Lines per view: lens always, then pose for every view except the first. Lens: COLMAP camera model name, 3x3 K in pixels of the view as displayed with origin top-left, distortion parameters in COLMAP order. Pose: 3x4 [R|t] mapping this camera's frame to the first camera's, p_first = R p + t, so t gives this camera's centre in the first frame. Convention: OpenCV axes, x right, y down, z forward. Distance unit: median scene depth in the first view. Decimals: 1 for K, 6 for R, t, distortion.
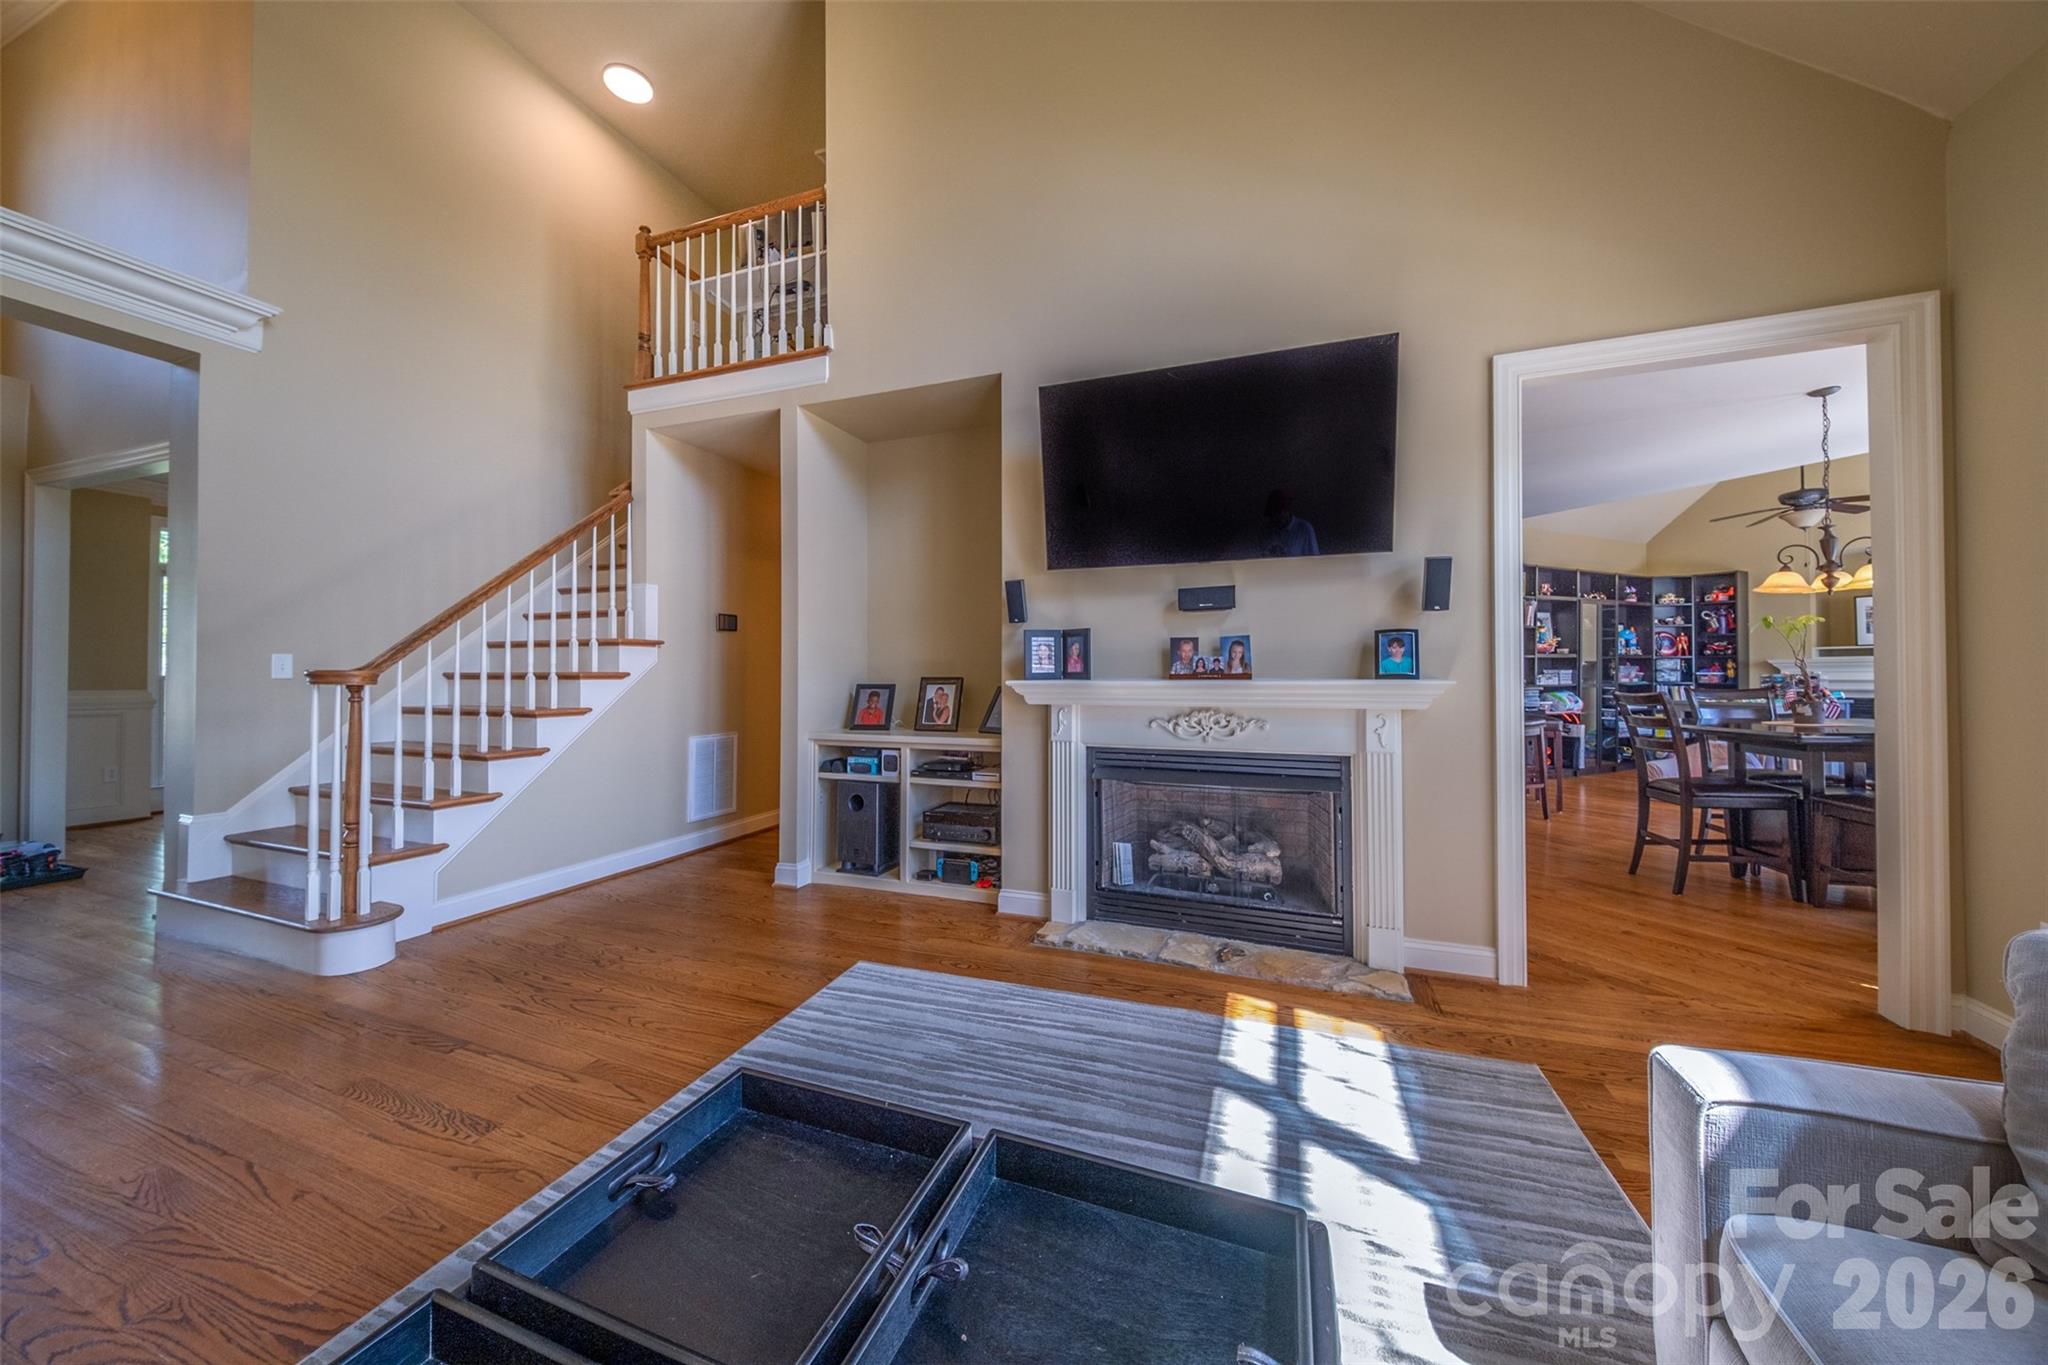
lens RADIAL K [[716.2, 0, 1021.4], [0, 716.2, 669.8], [0, 0, 1]] dist [0.001398, -0.002691]
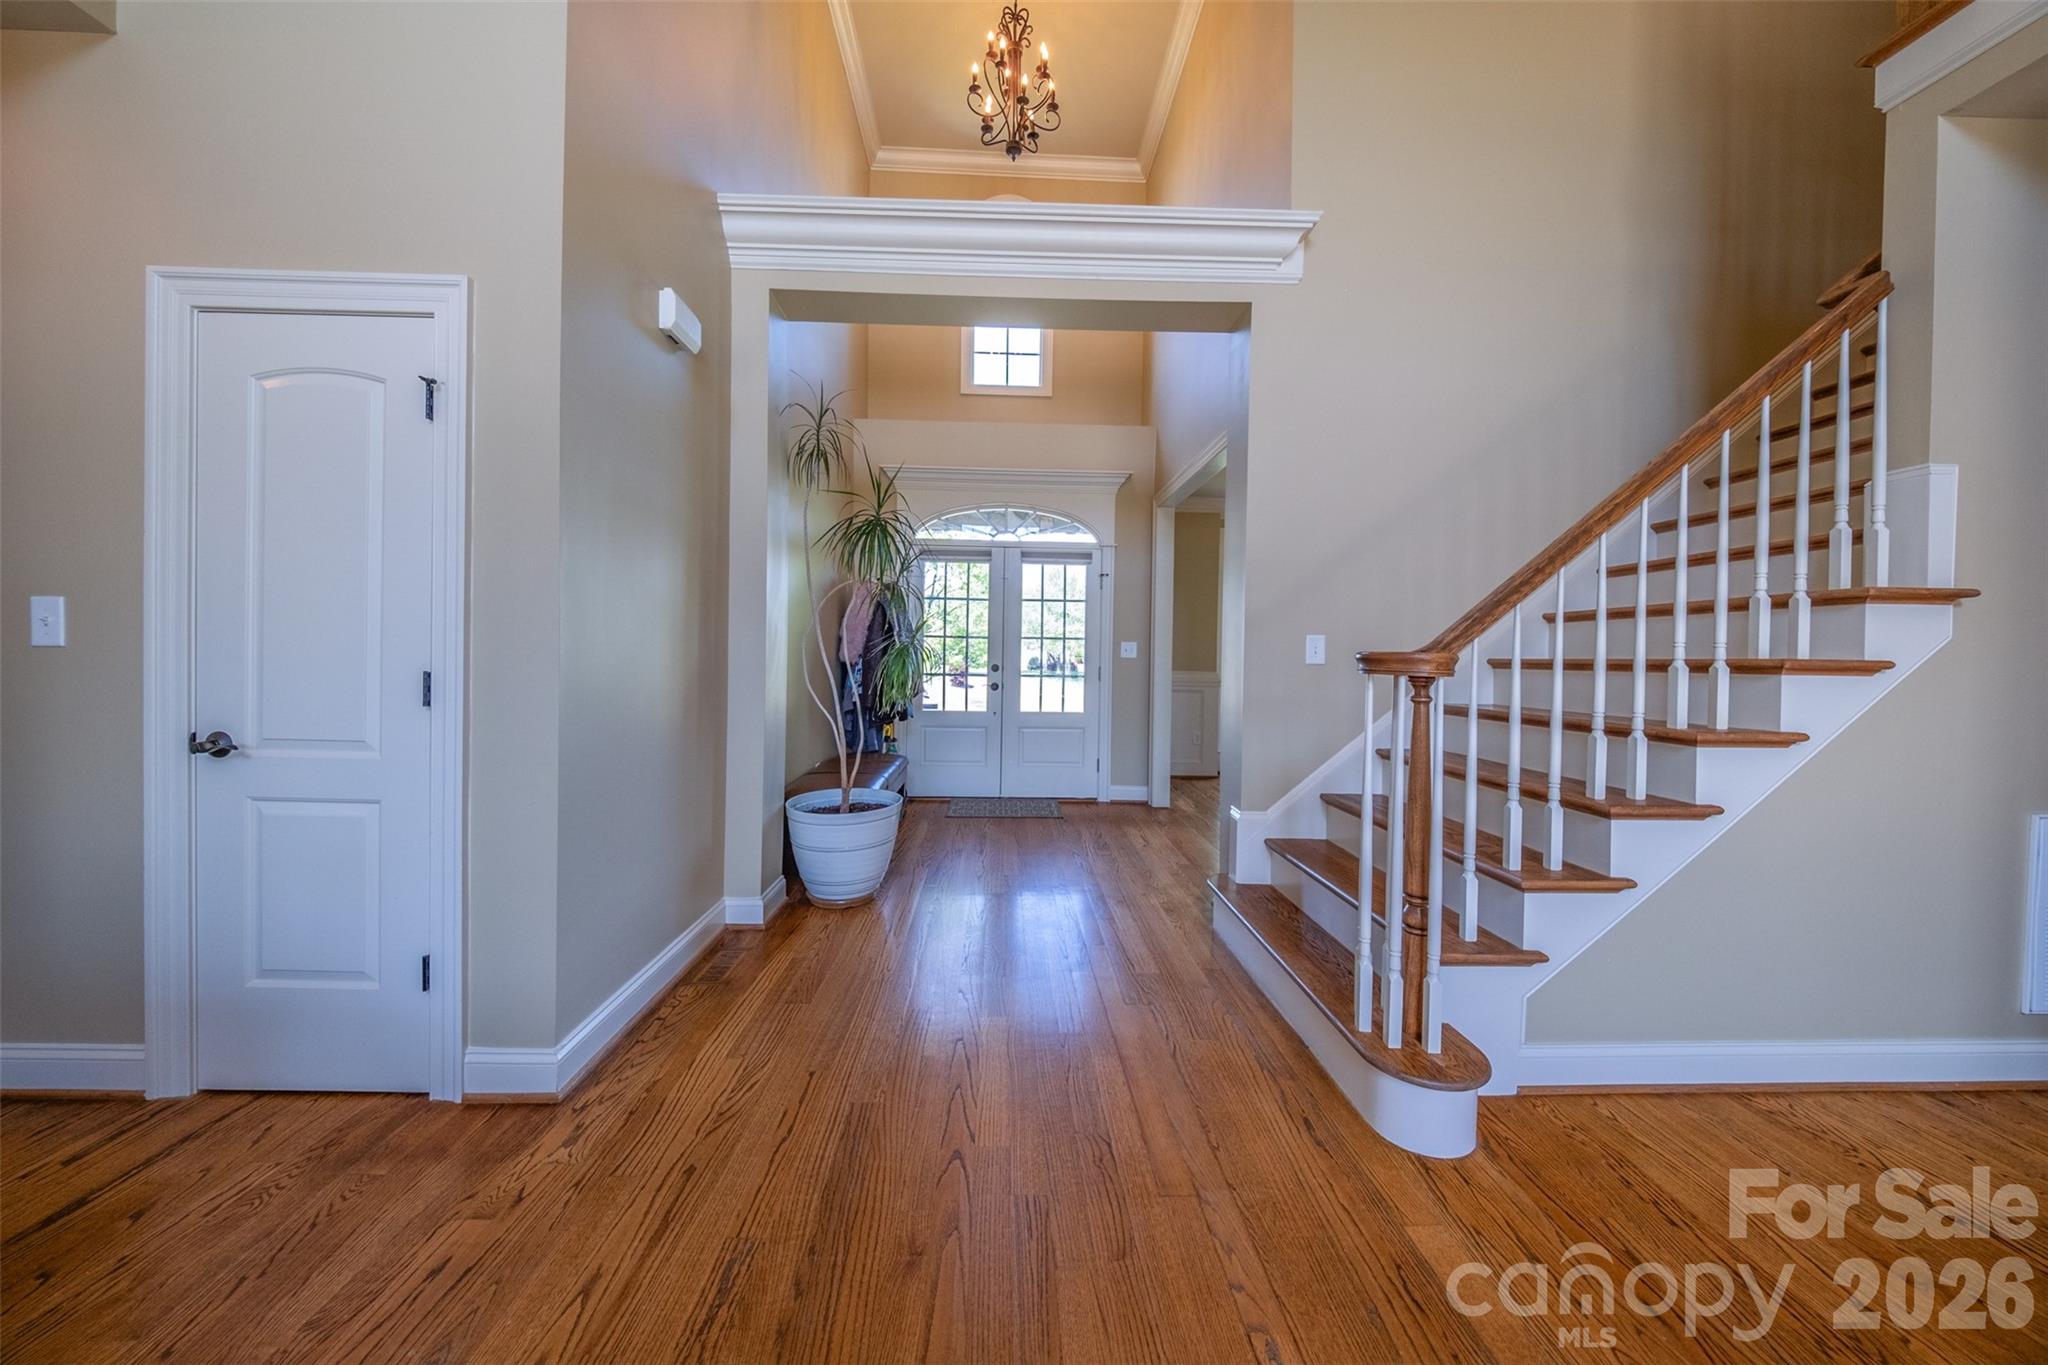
lens RADIAL K [[716.2, 0, 1021.8], [0, 716.2, 664.1], [0, 0, 1]] dist [0.001398, -0.002691]
pose [[0.403554, 0.012838, -0.914866, -0.398504], [-0.006653, 0.999916, 0.011096, 0.005301], [0.914931, 0.001609, 0.403606, 0.339973]]
